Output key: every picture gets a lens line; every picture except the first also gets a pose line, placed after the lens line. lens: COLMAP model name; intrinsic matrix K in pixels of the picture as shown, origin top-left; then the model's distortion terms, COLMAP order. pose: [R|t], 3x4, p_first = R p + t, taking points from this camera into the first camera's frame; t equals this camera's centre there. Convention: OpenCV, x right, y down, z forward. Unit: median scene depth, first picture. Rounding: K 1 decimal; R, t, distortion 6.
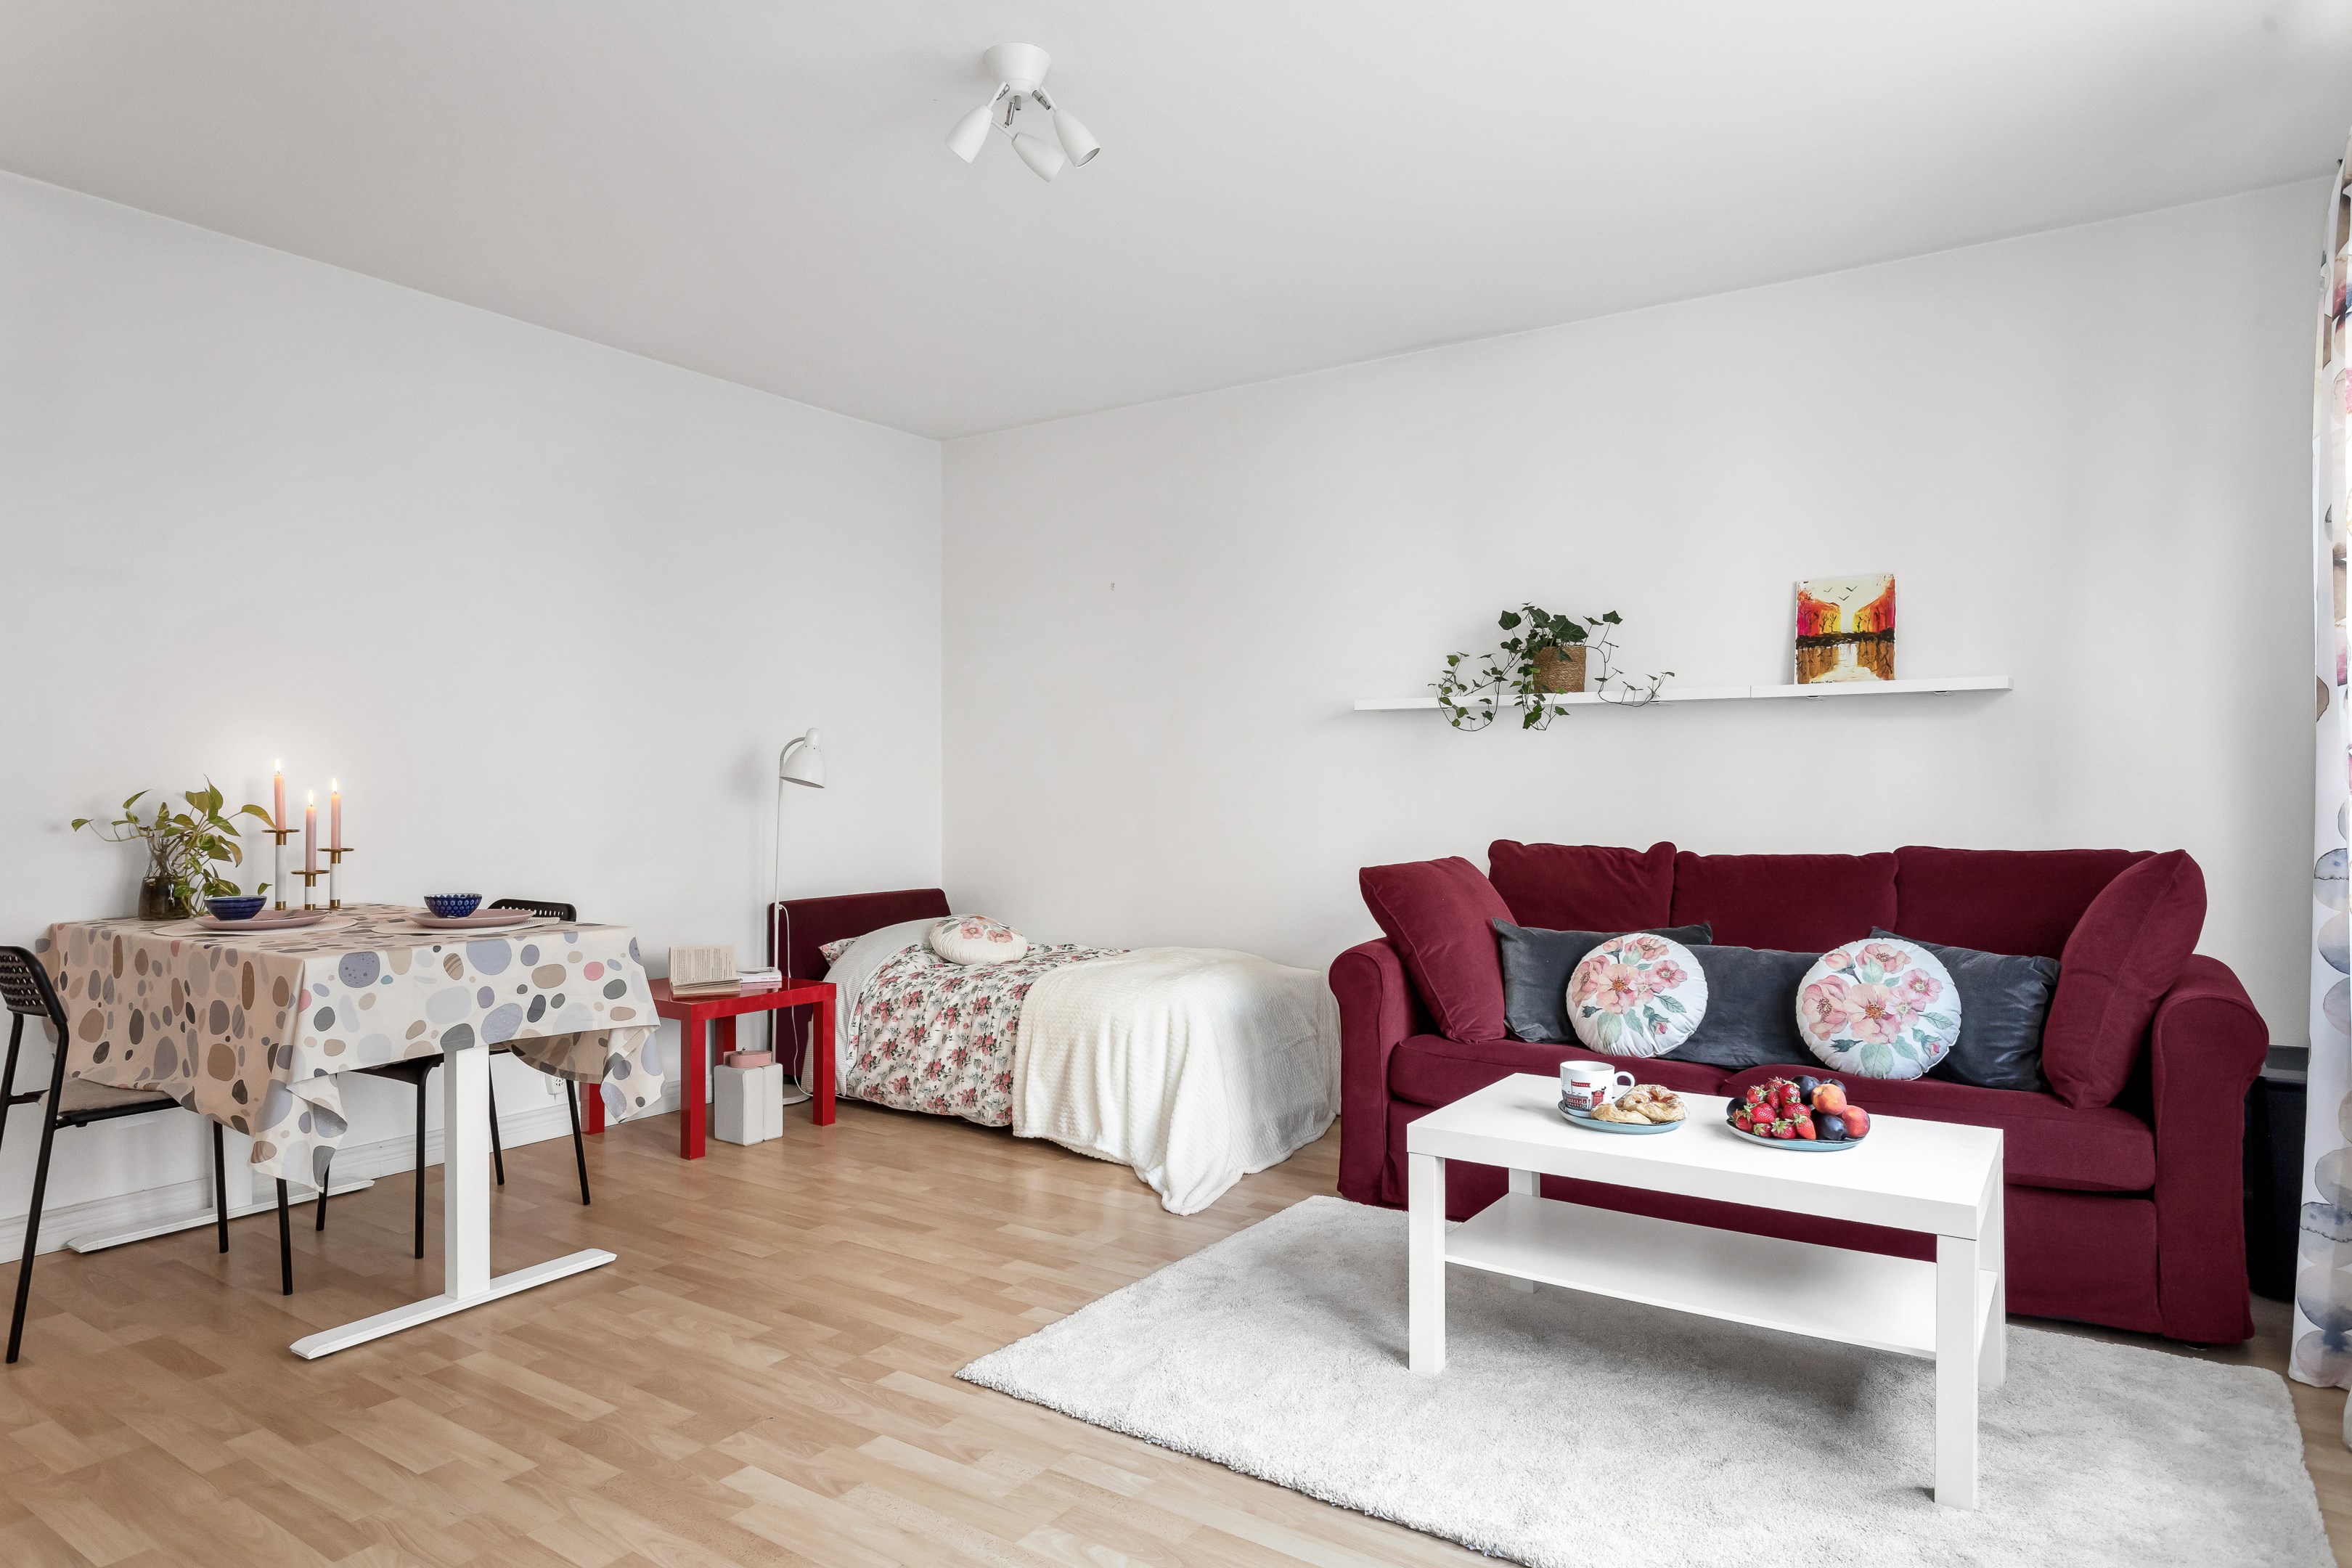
lens RADIAL K [[1388.4, 0, 1180.6], [0, 1388.4, 791.5], [0, 0, 1]] dist [-0.003953, 0.001587]
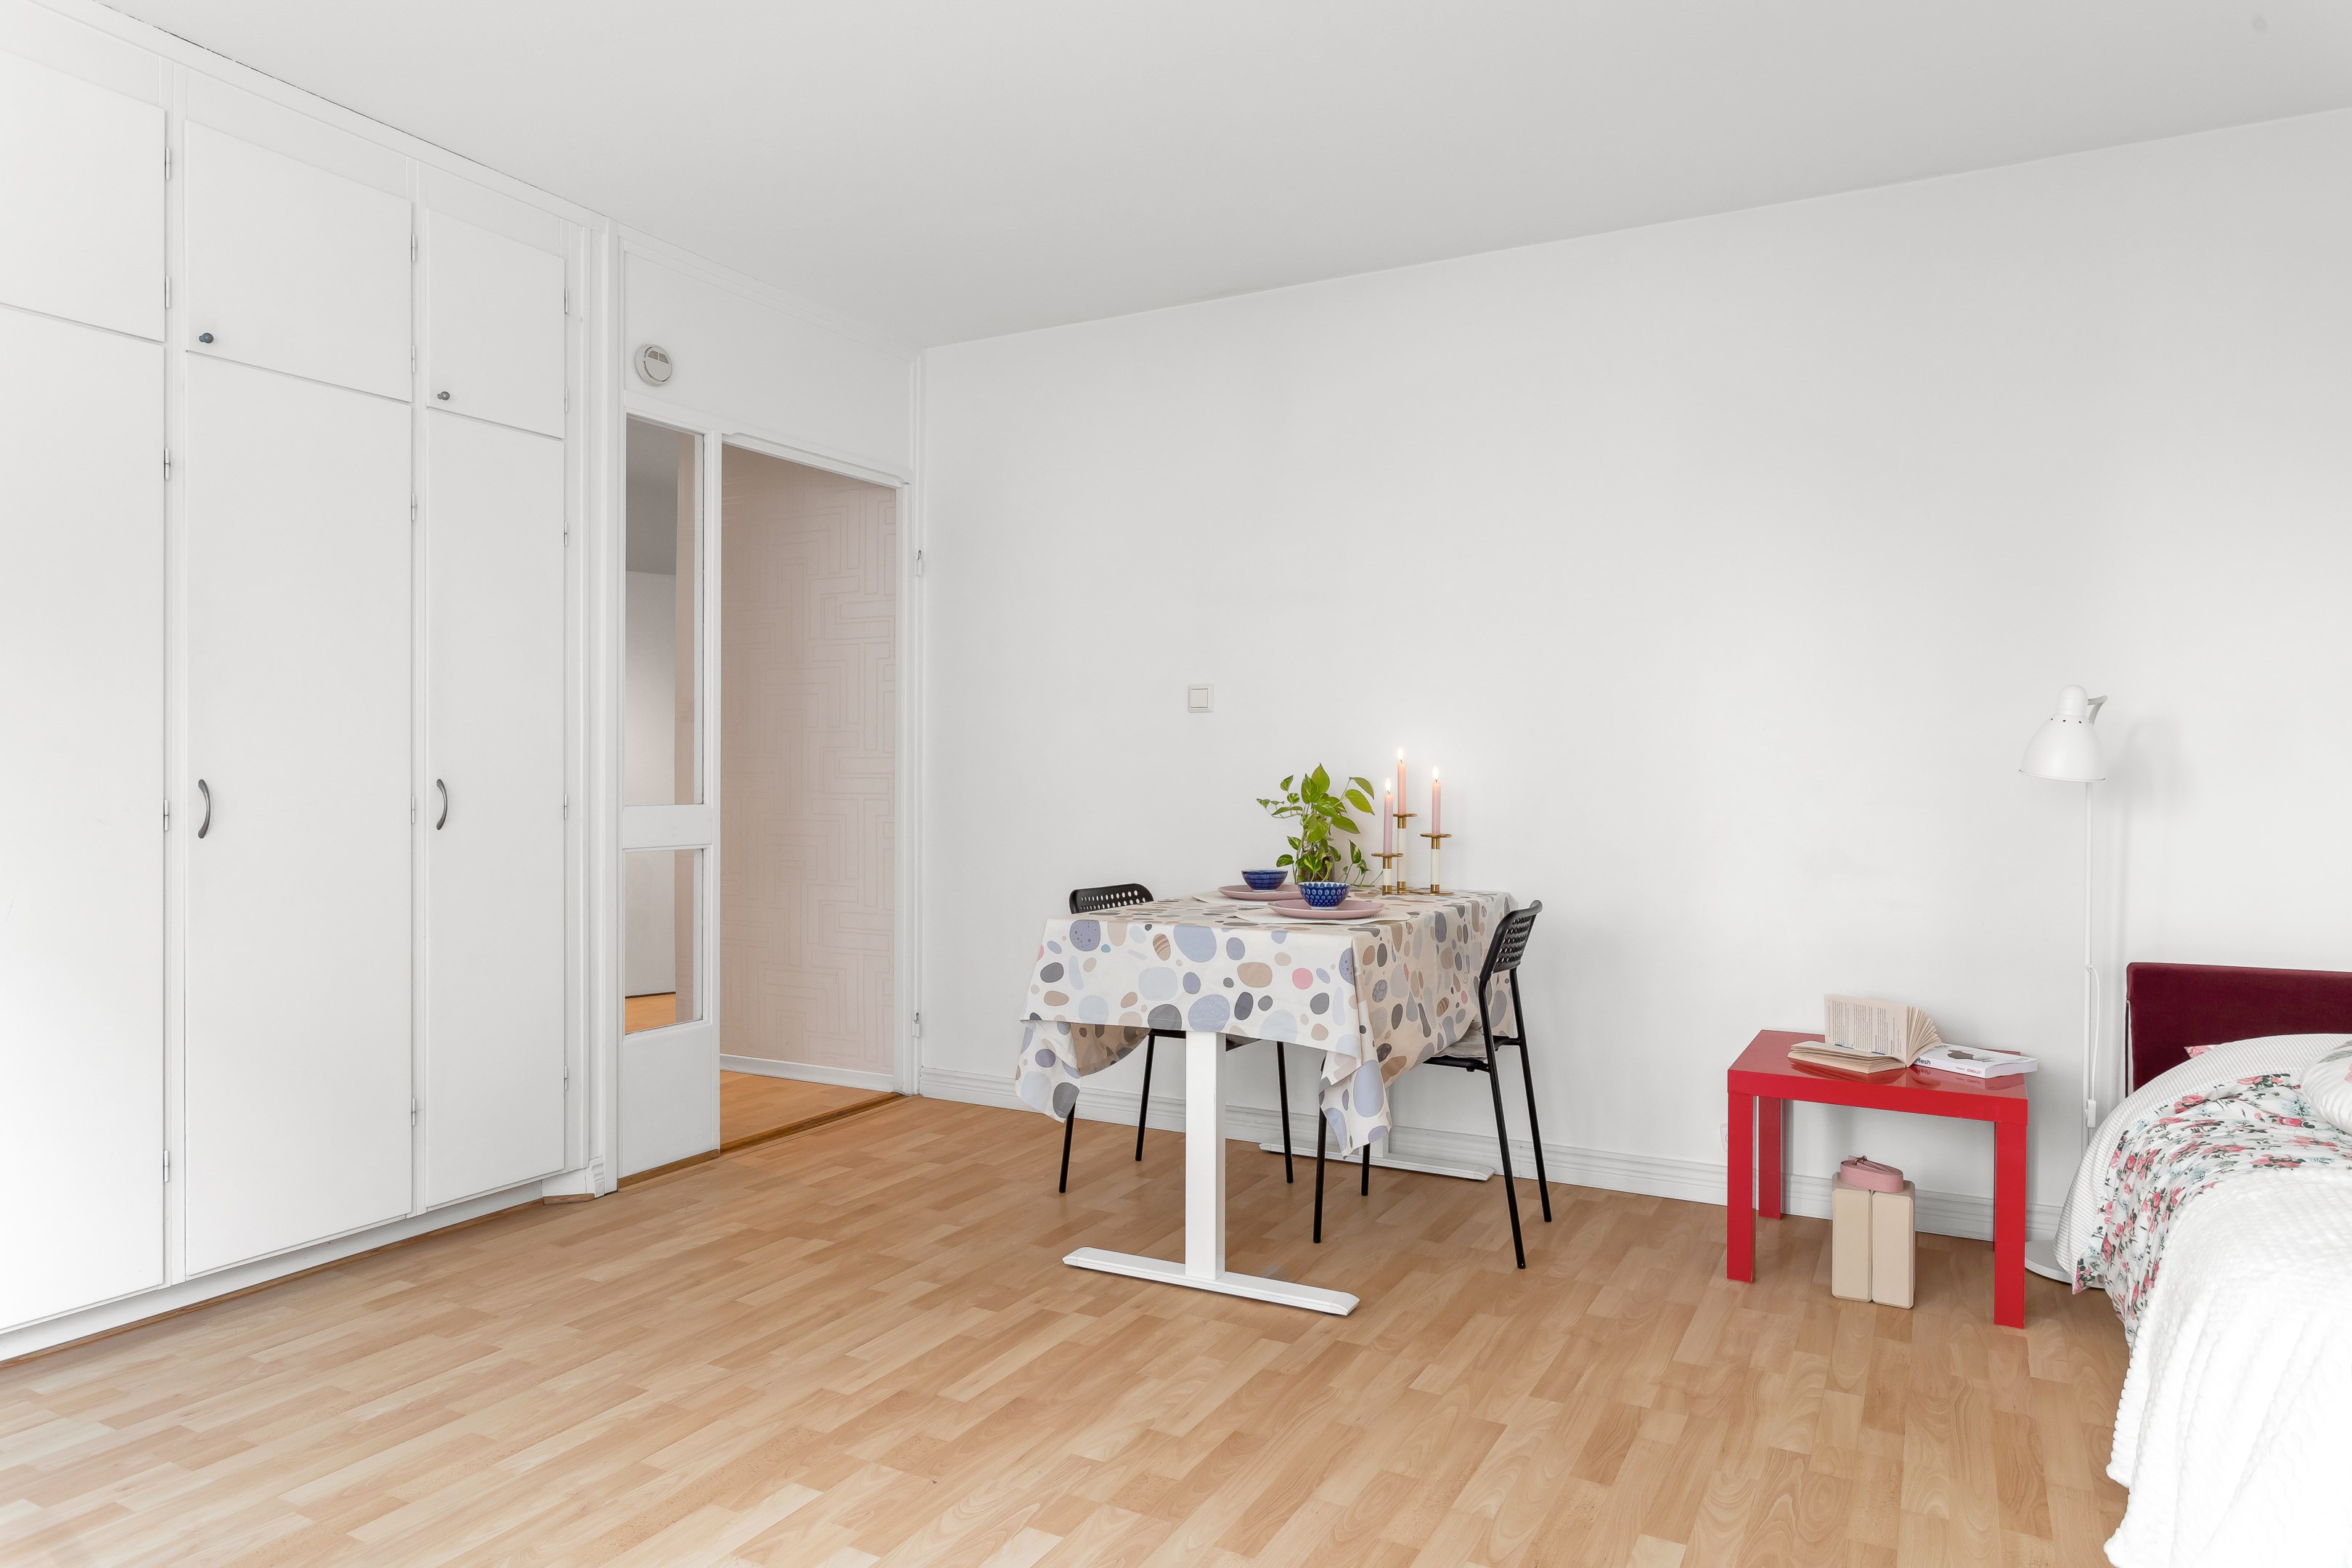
lens RADIAL K [[1427.2, 0, 1176.0], [0, 1427.2, 784.0], [0, 0, 1]] dist [-0.007093, 0.000113]
pose [[0.100396, 0.008583, -0.994911, 0.442791], [-0.006402, 0.999948, 0.007980, -0.002951], [0.994927, 0.005568, 0.100445, 0.751497]]
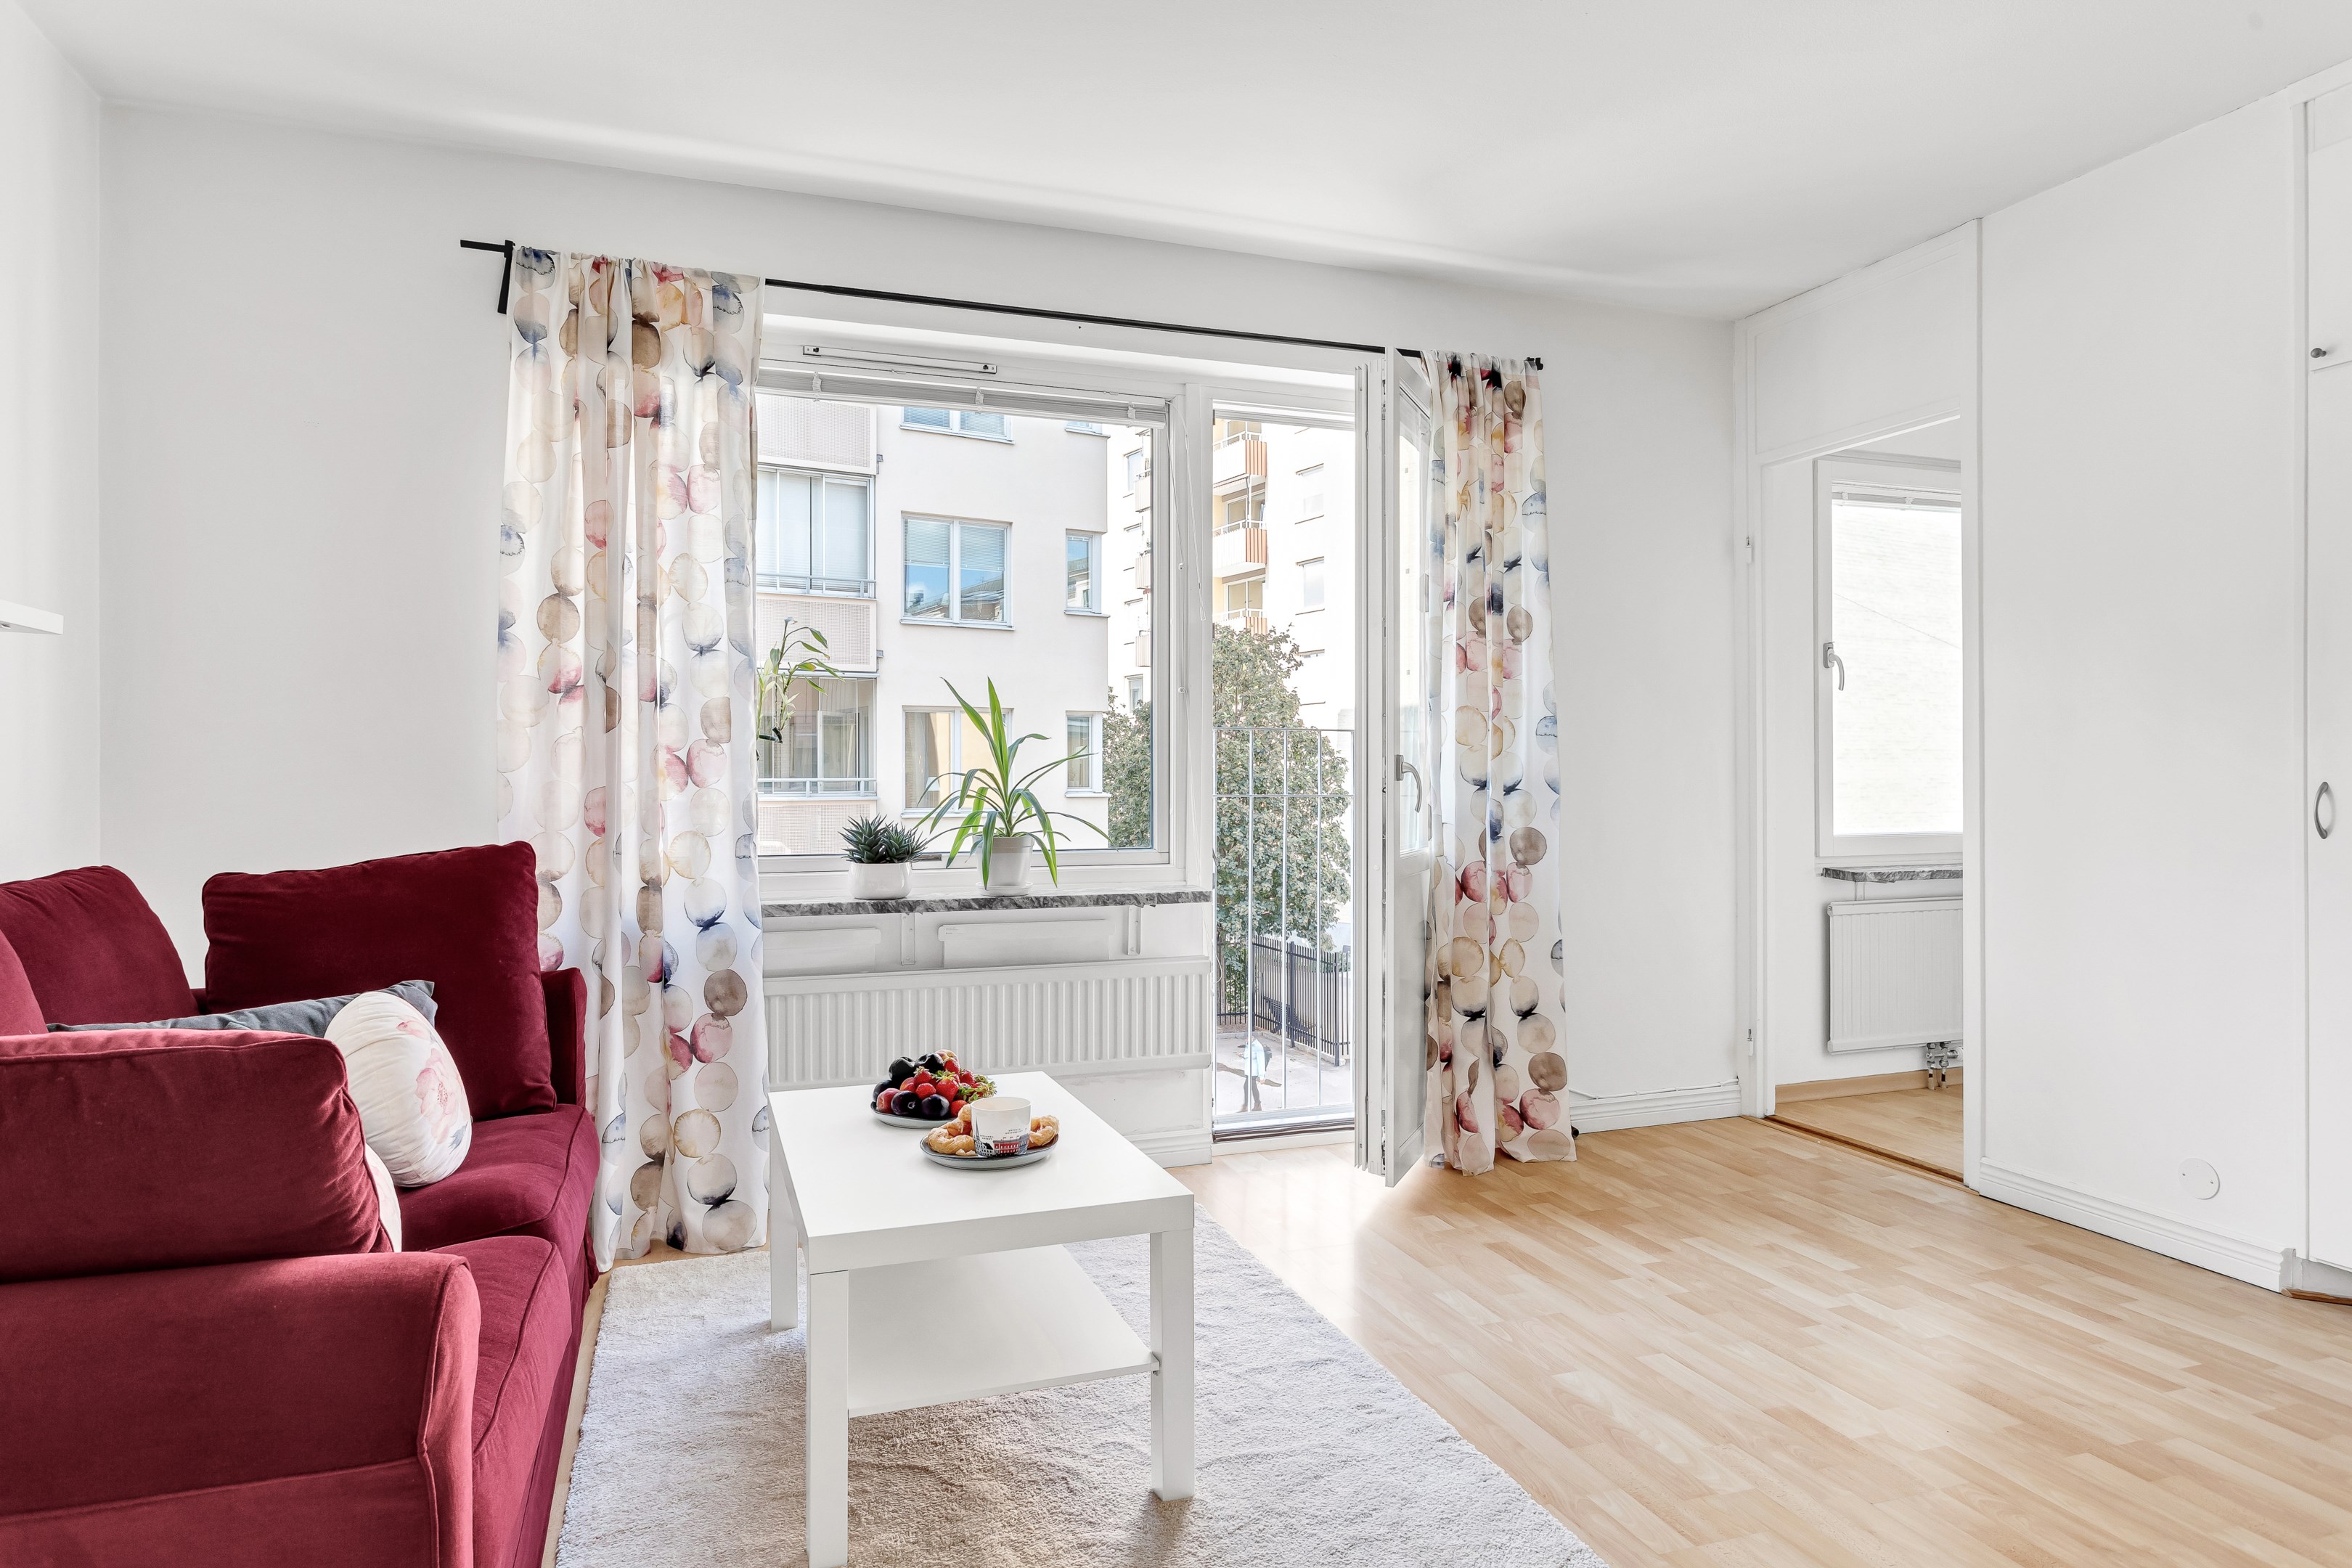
lens RADIAL K [[1402.3, 0, 1168.6], [0, 1402.3, 768.3], [0, 0, 1]] dist [-0.015885, 0.001102]
pose [[-0.806010, 0.004883, 0.591882, -0.233480], [0.006420, 0.999979, 0.000493, -0.008368], [-0.591867, 0.004197, -0.806025, 1.259616]]
